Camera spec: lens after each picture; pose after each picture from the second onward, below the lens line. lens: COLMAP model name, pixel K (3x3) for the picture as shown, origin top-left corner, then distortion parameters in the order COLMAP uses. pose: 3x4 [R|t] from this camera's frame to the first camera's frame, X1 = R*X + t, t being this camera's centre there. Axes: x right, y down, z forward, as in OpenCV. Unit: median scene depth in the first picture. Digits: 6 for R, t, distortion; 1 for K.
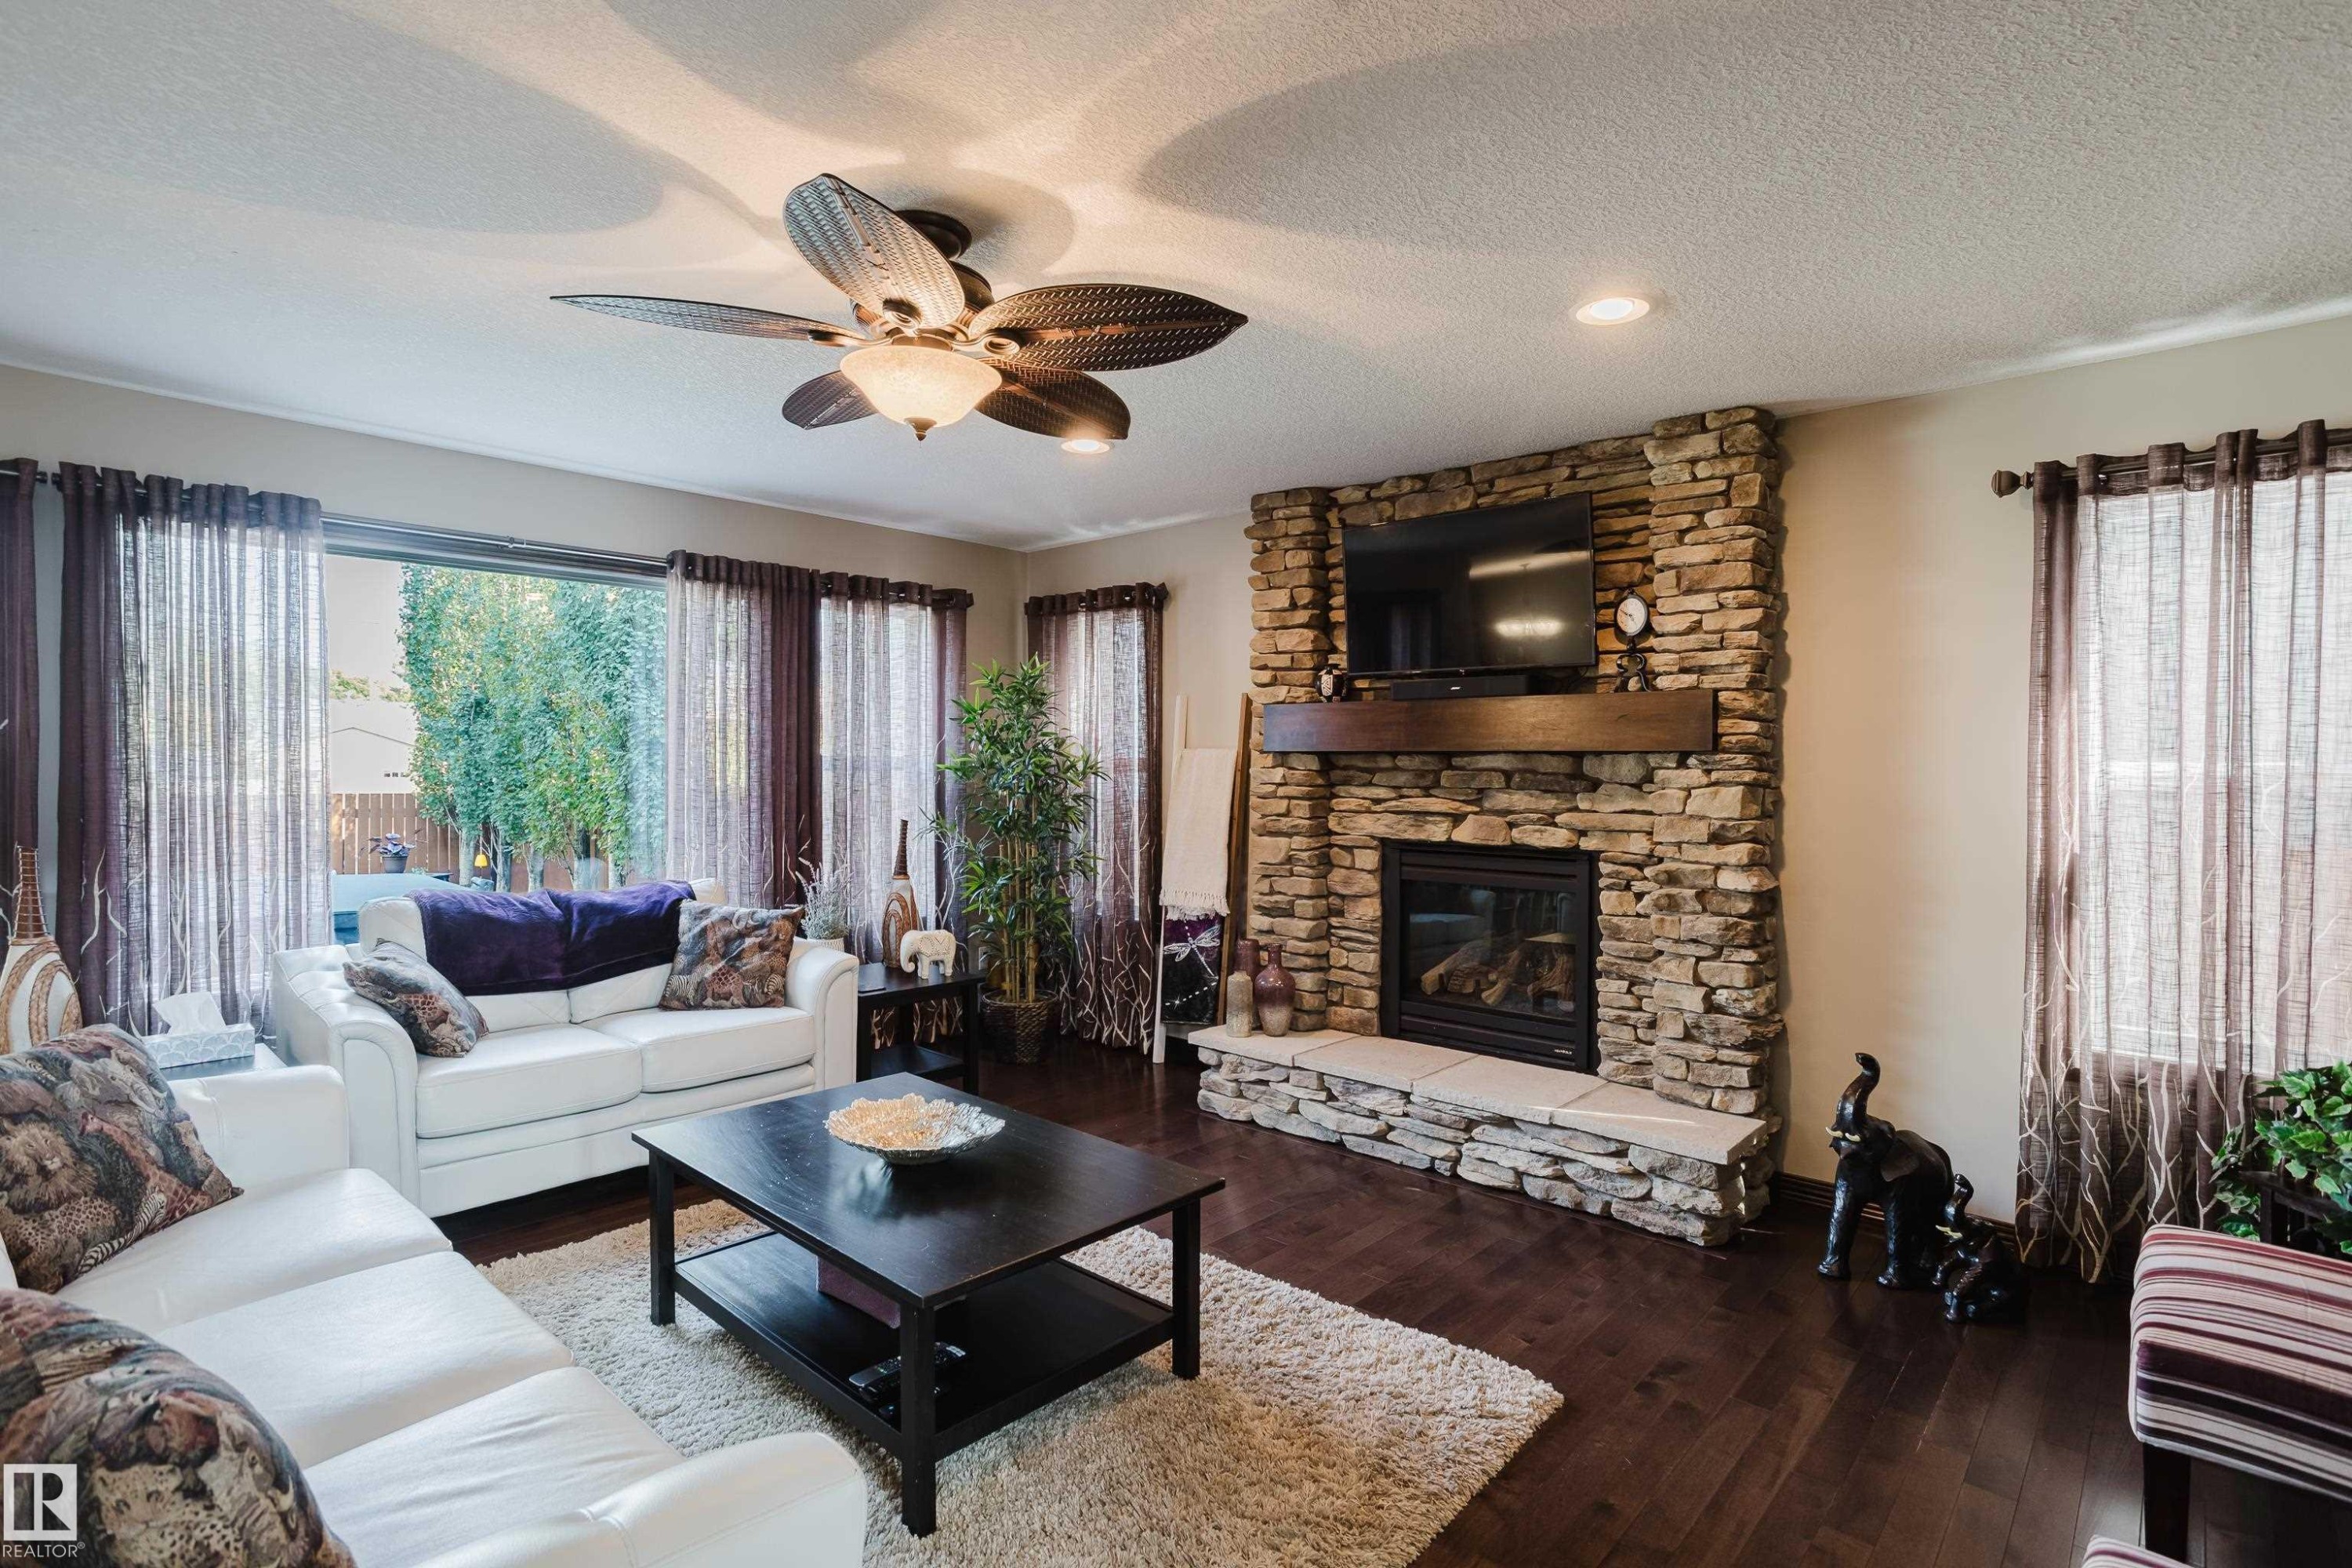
lens RADIAL K [[1149.7, 0, 1189.1], [0, 1149.7, 772.1], [0, 0, 1]] dist [-0.026705, 0.023120]
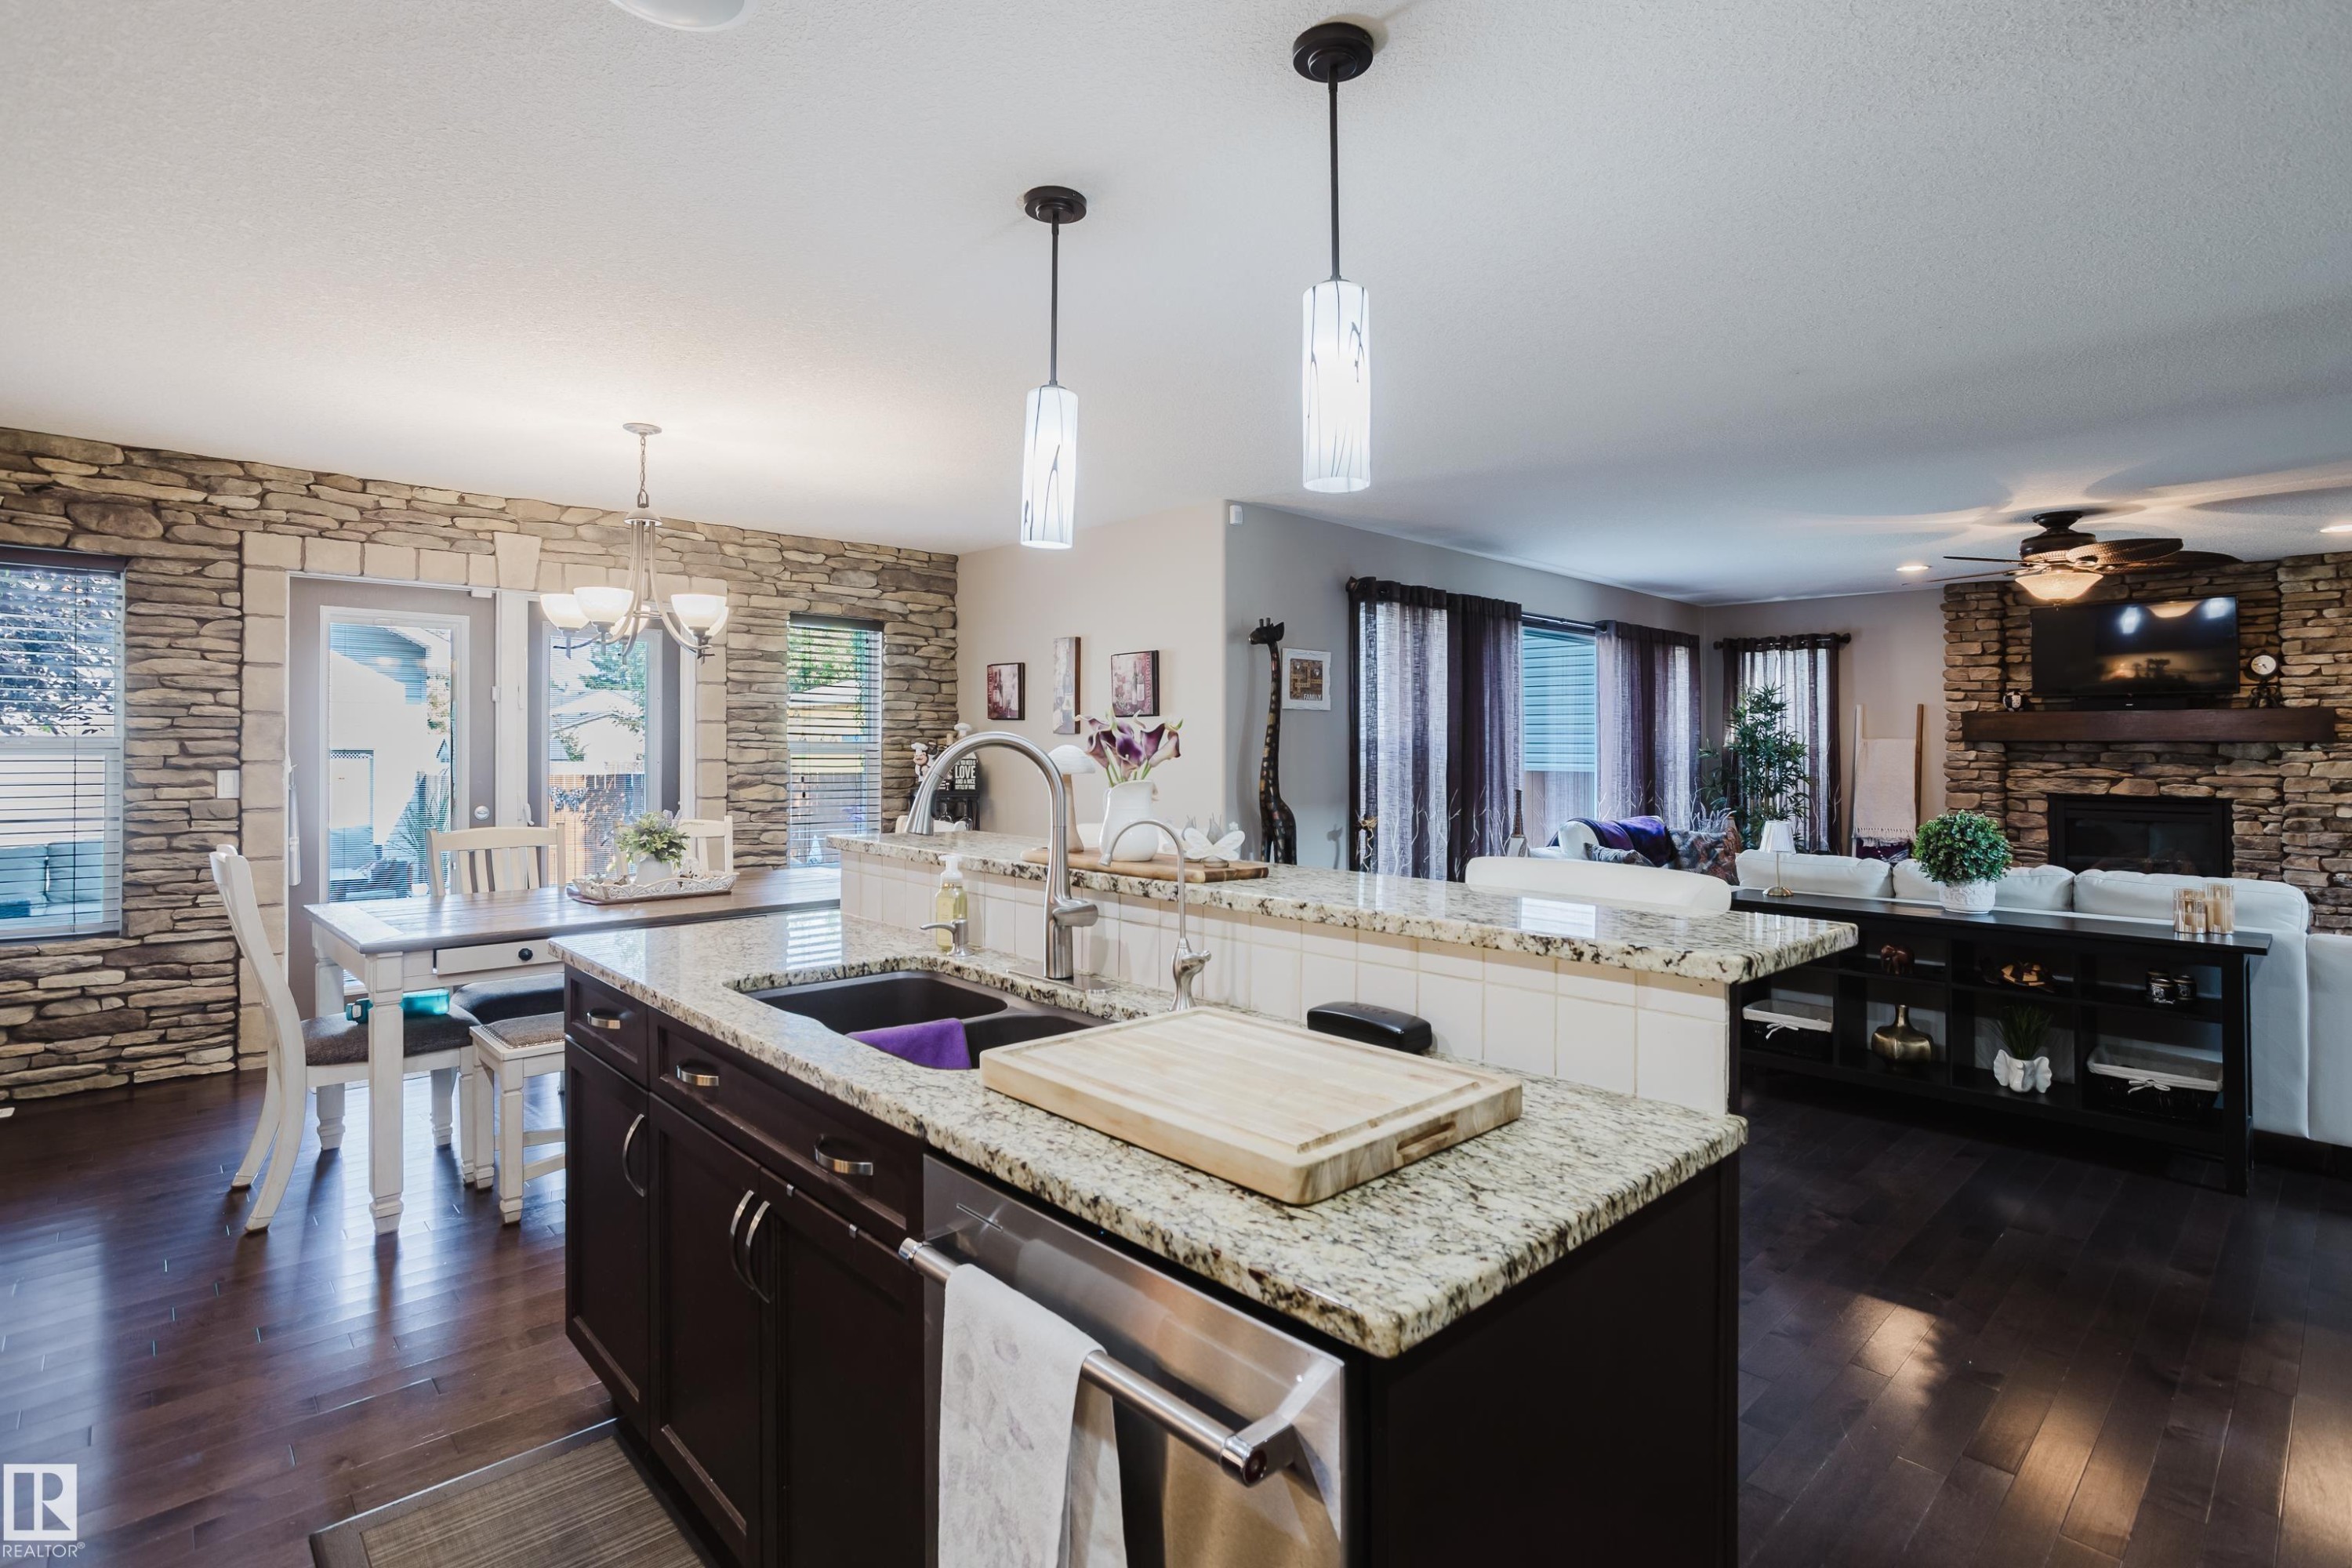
lens RADIAL K [[1149.7, 0, 1193.3], [0, 1149.7, 736.2], [0, 0, 1]] dist [-0.026705, 0.023120]
pose [[0.996765, 0.000179, -0.080365, -1.058095], [-0.001758, 0.999807, -0.019574, 0.010865], [0.080346, 0.019651, 0.996573, -0.843276]]
